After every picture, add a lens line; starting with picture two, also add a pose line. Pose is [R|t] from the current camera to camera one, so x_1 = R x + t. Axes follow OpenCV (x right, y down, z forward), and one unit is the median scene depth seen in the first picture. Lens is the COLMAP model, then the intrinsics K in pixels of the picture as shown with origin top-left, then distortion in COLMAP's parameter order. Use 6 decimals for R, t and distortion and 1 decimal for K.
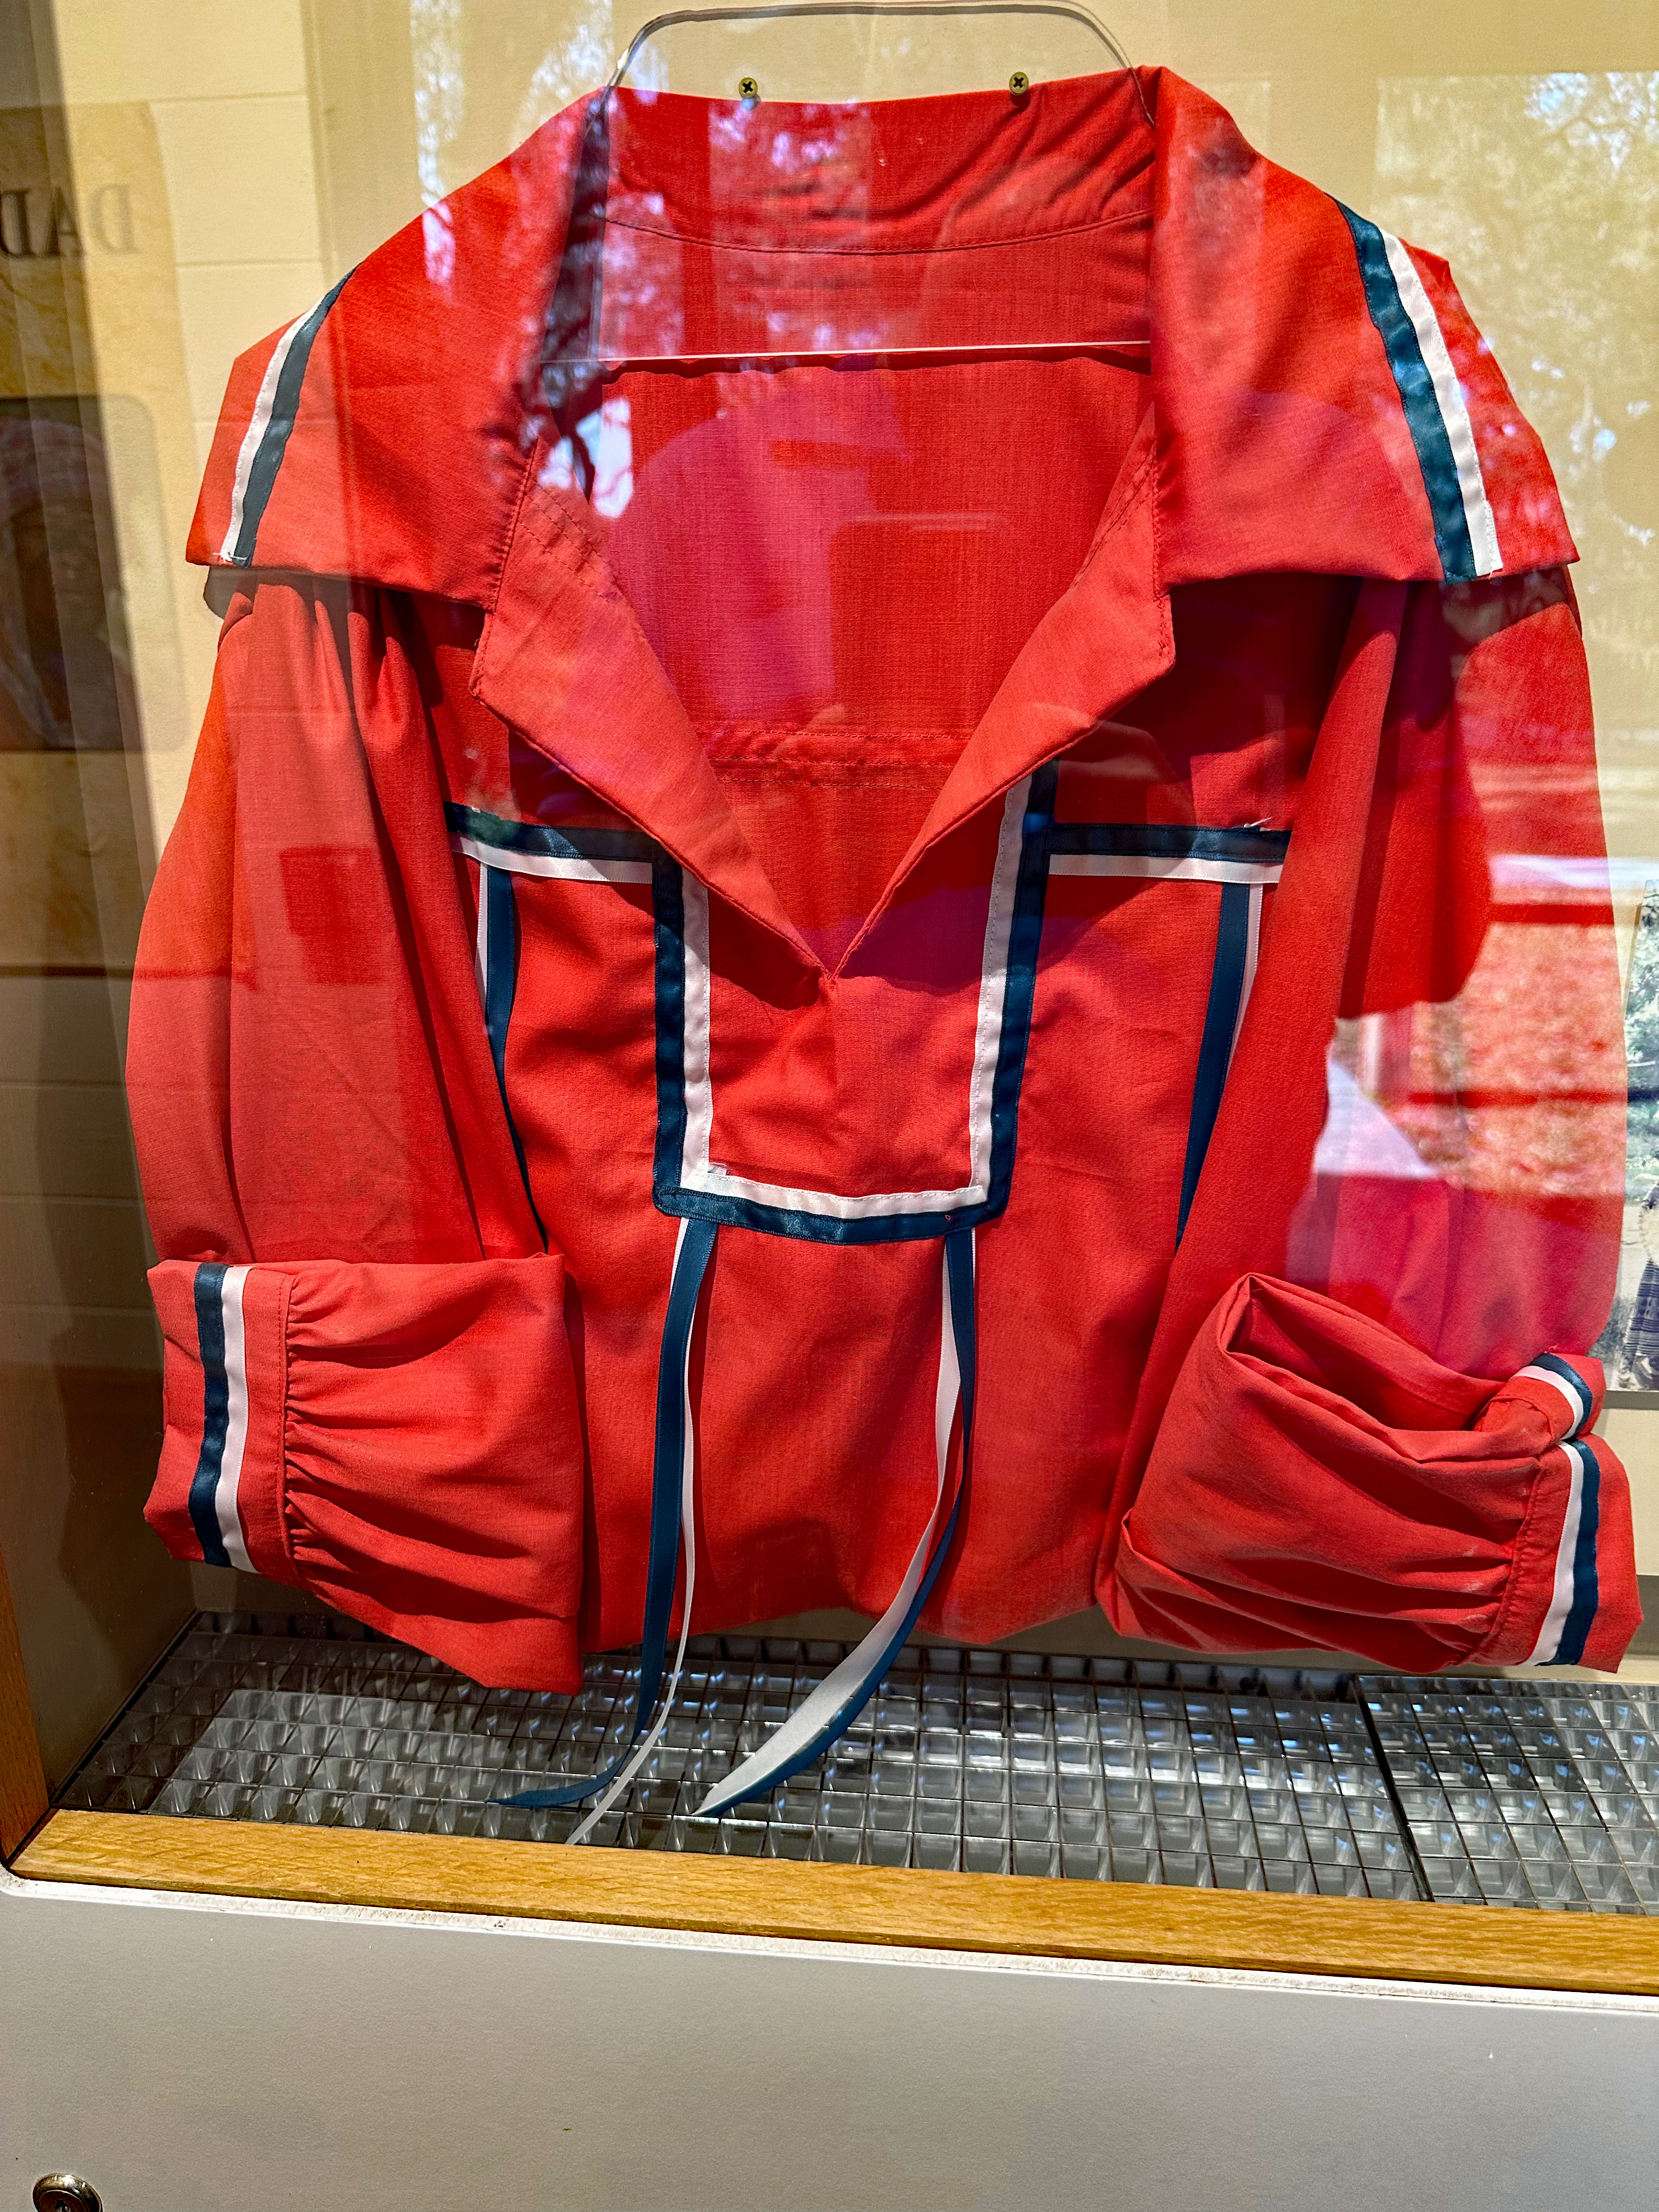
lens RADIAL K [[1617.7, 0, 830.8], [0, 1617.7, 1135.7], [0, 0, 1]] dist [-0.005414, 0.000439]
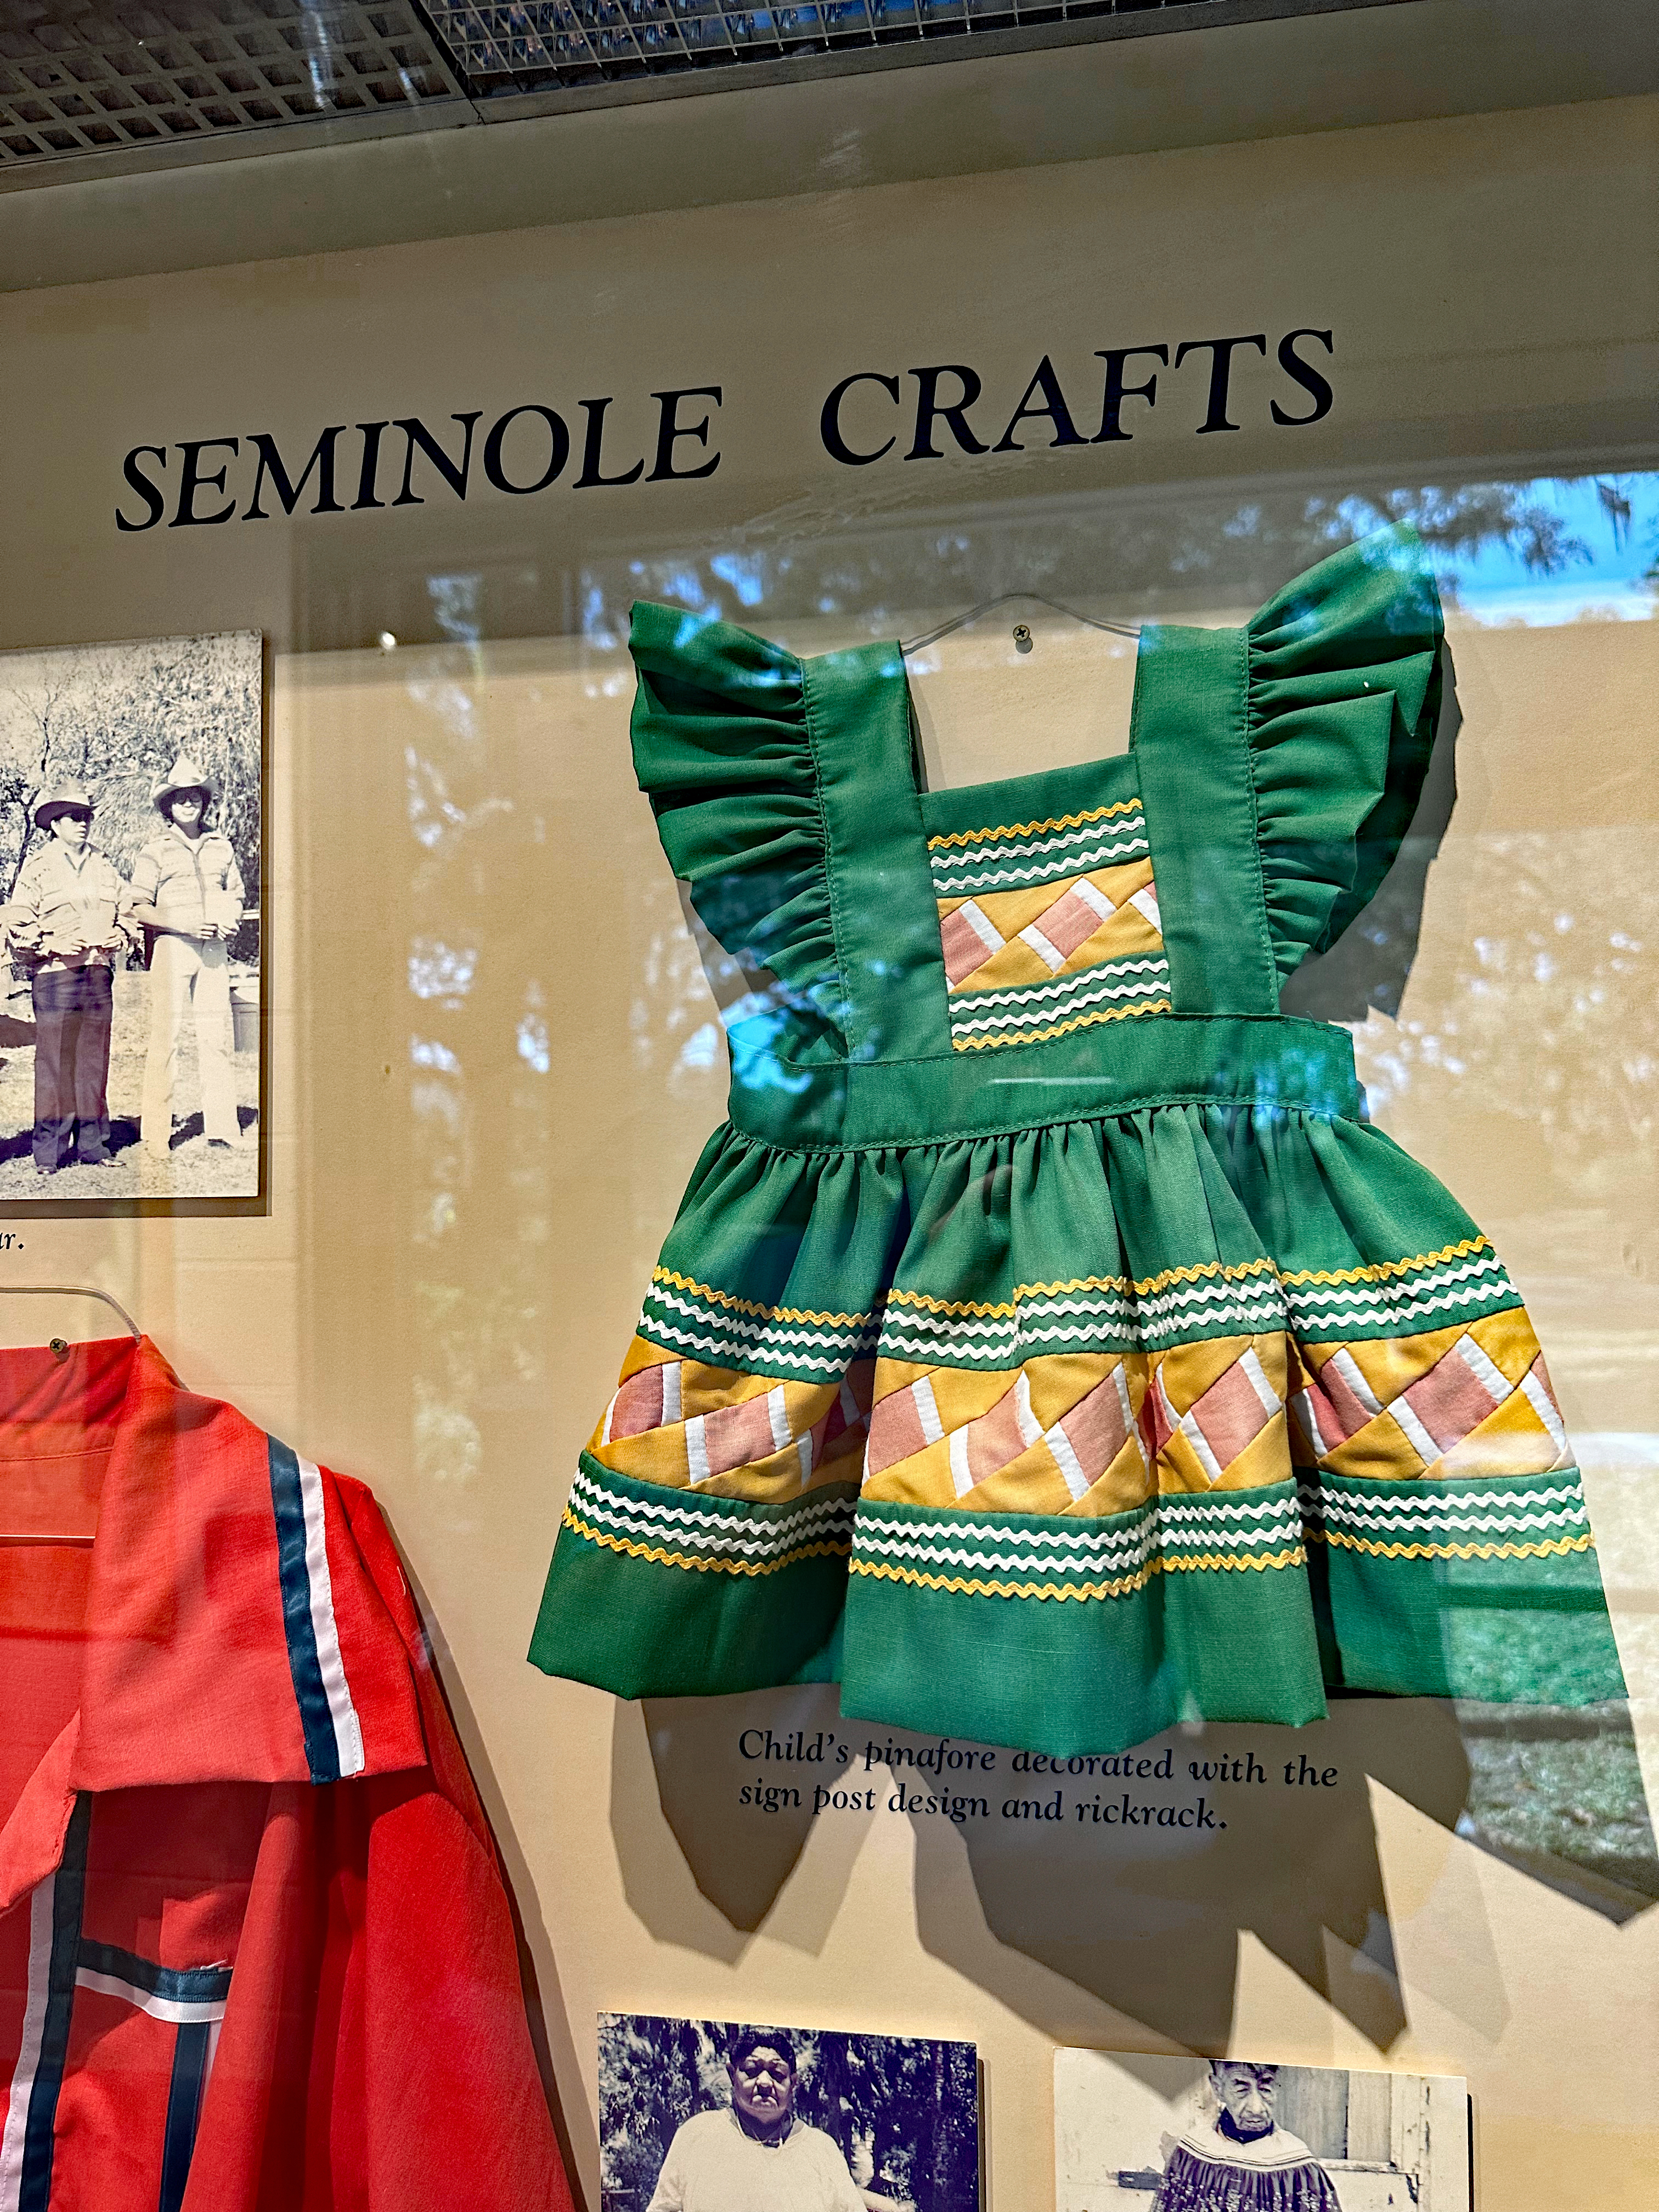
lens RADIAL K [[1617.7, 0, 830.8], [0, 1617.7, 1135.7], [0, 0, 1]] dist [-0.005414, 0.000439]
pose [[0.997550, -0.008944, -0.069387, 0.744746], [-0.014660, 0.943053, -0.332319, -0.356539], [0.068408, 0.332522, 0.940611, -0.201914]]
